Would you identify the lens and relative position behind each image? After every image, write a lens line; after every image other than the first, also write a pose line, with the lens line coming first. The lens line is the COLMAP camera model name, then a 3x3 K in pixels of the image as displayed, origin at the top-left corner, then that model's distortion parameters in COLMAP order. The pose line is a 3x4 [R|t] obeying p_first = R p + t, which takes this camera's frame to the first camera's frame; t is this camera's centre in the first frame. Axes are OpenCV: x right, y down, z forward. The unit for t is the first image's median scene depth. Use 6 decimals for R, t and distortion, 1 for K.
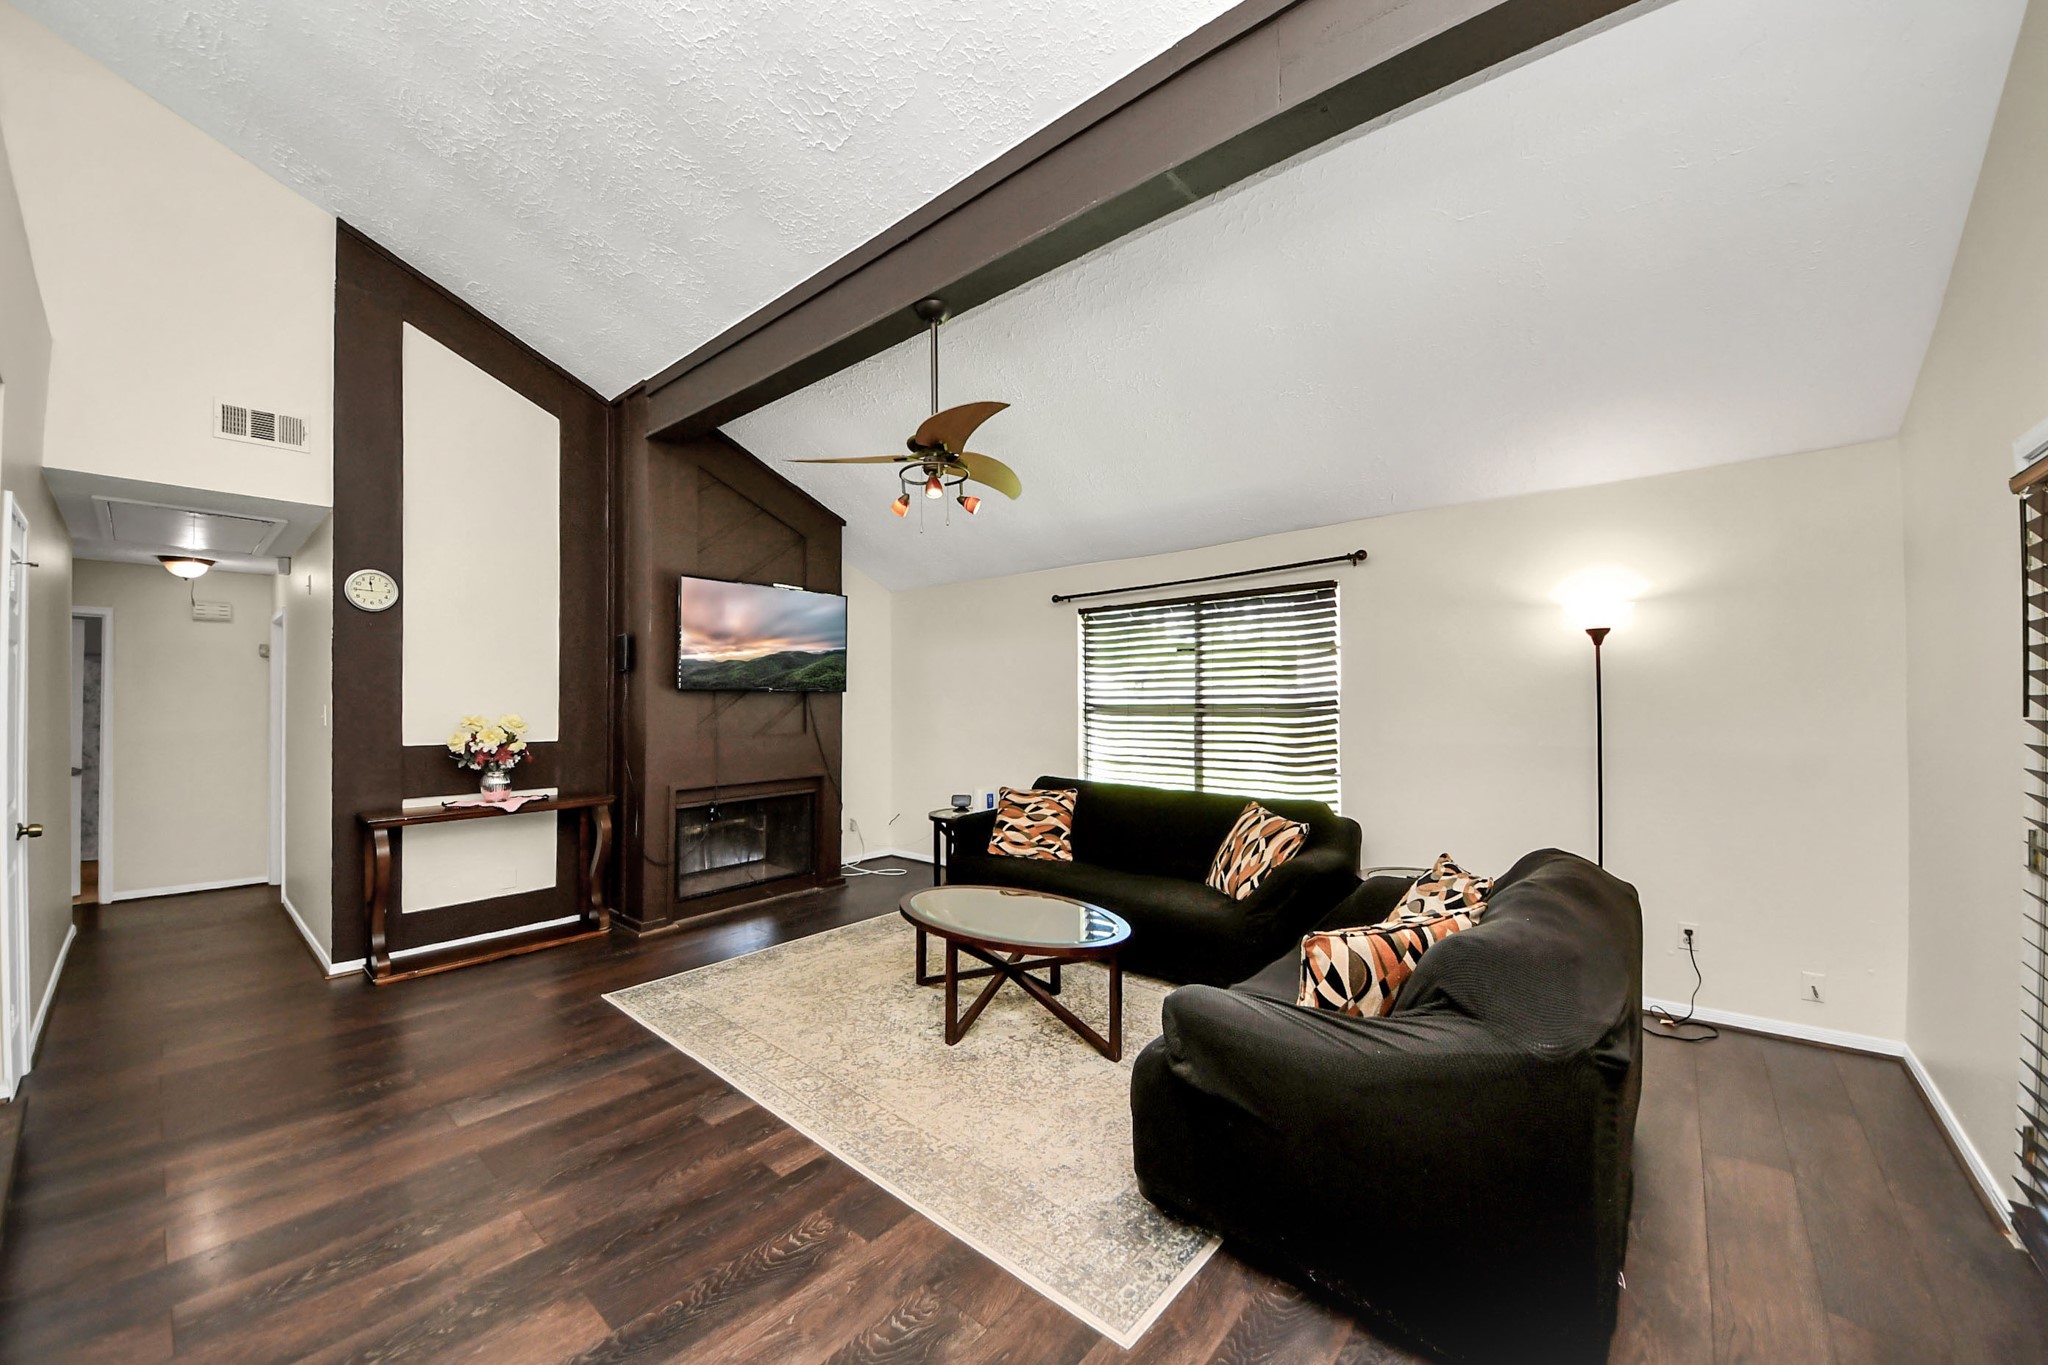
lens RADIAL K [[731.0, 0, 1045.6], [0, 731.0, 692.4], [0, 0, 1]] dist [-0.000266, 0.000000]
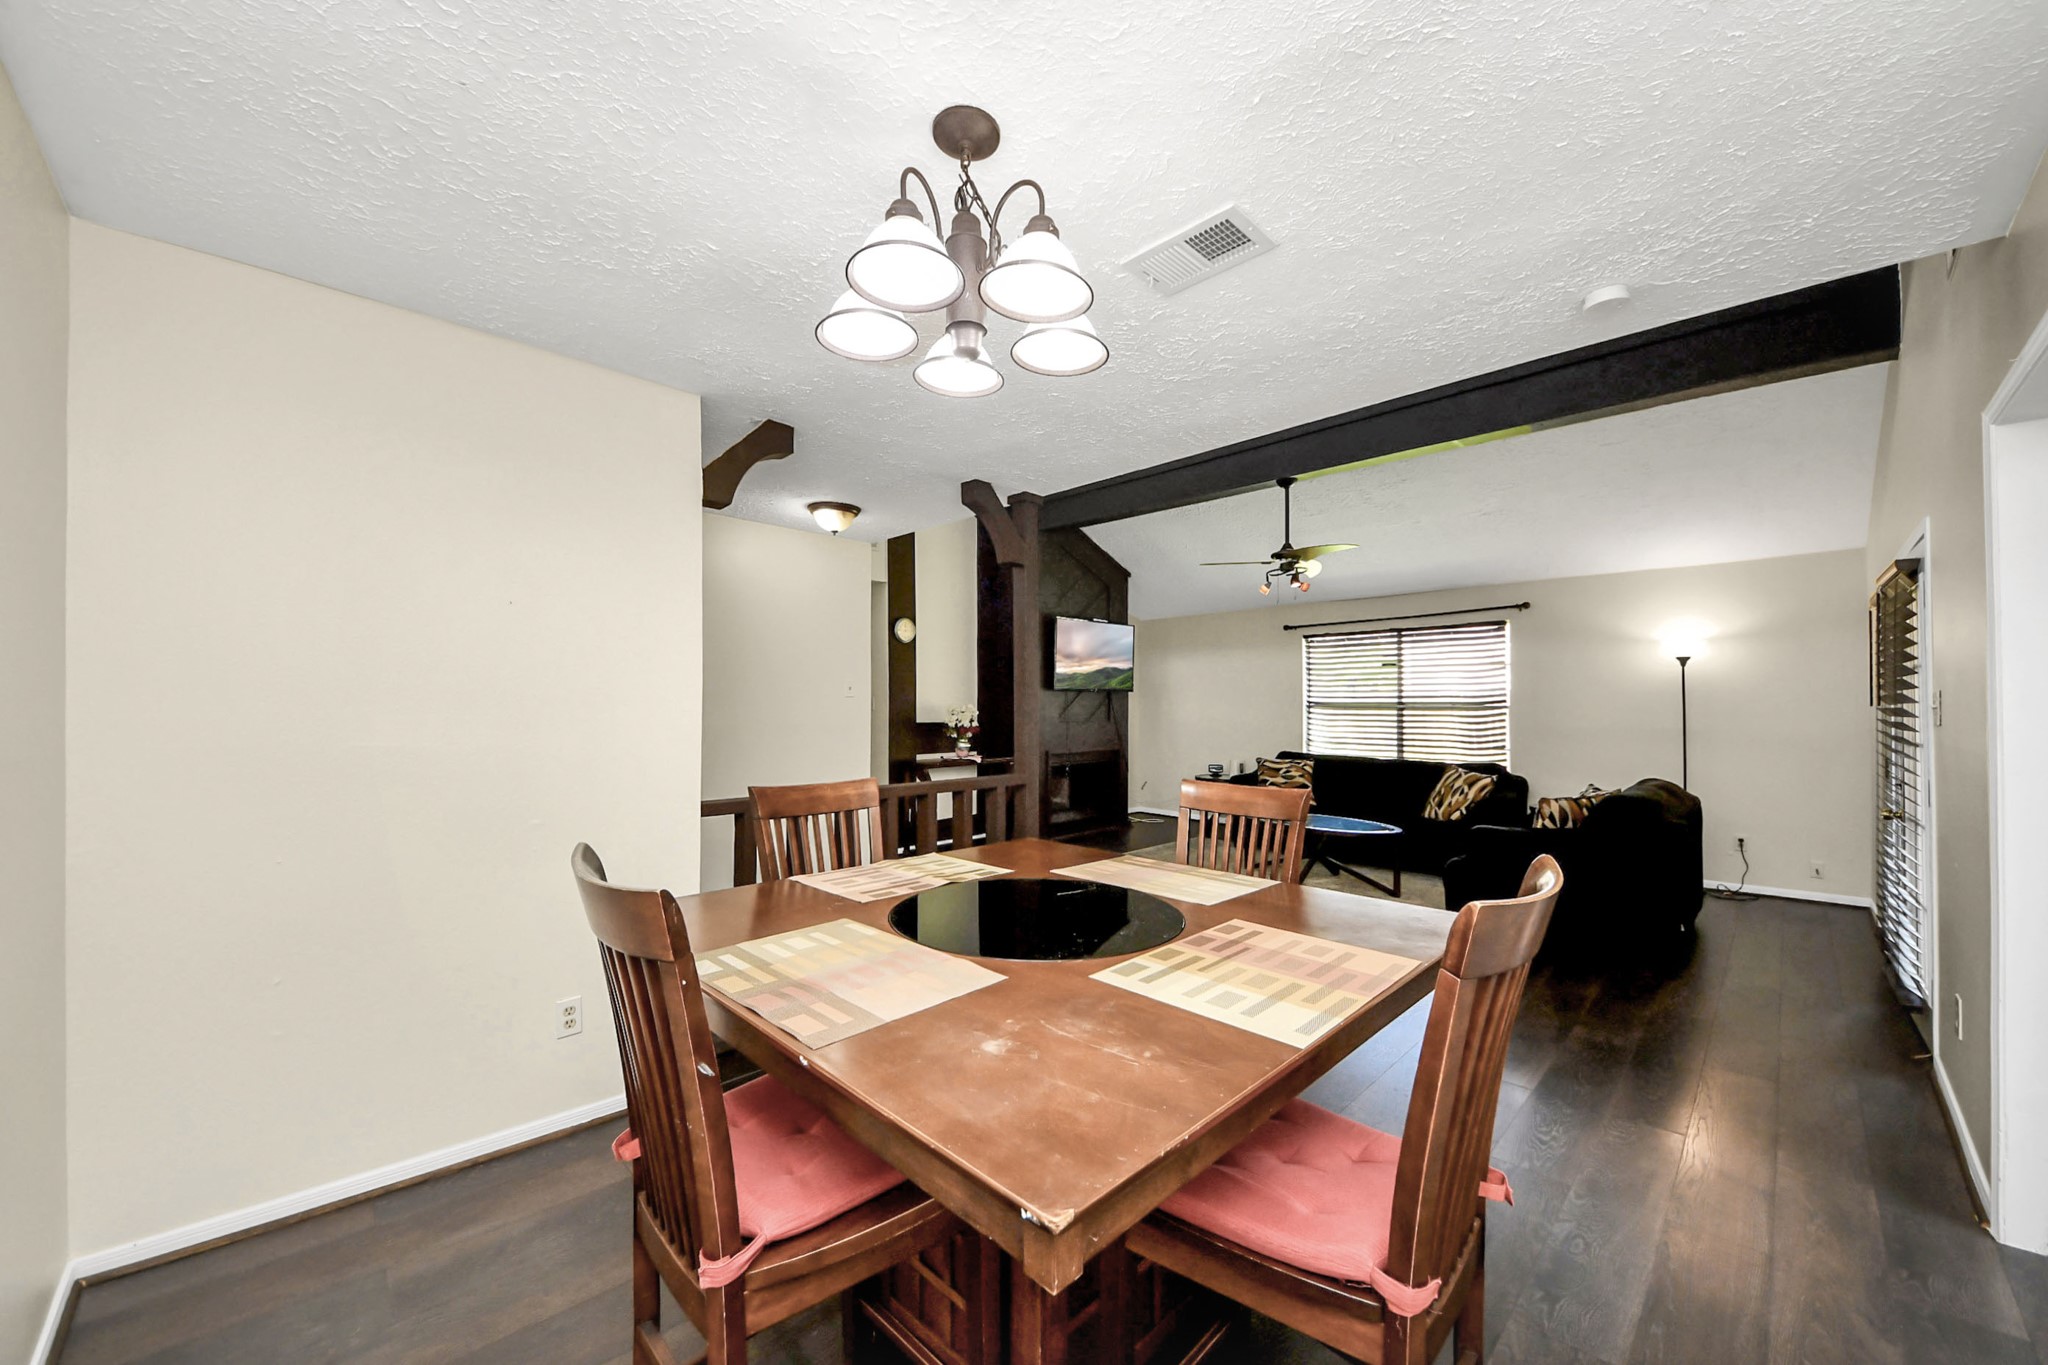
lens RADIAL K [[736.4, 0, 1024.0], [0, 736.4, 682.5], [0, 0, 1]] dist [-0.023437, -0.000008]
pose [[0.992182, 0.005029, -0.124698, -0.389577], [-0.006912, 0.999868, -0.014671, 0.004071], [0.124608, 0.015418, 0.992086, -0.596137]]
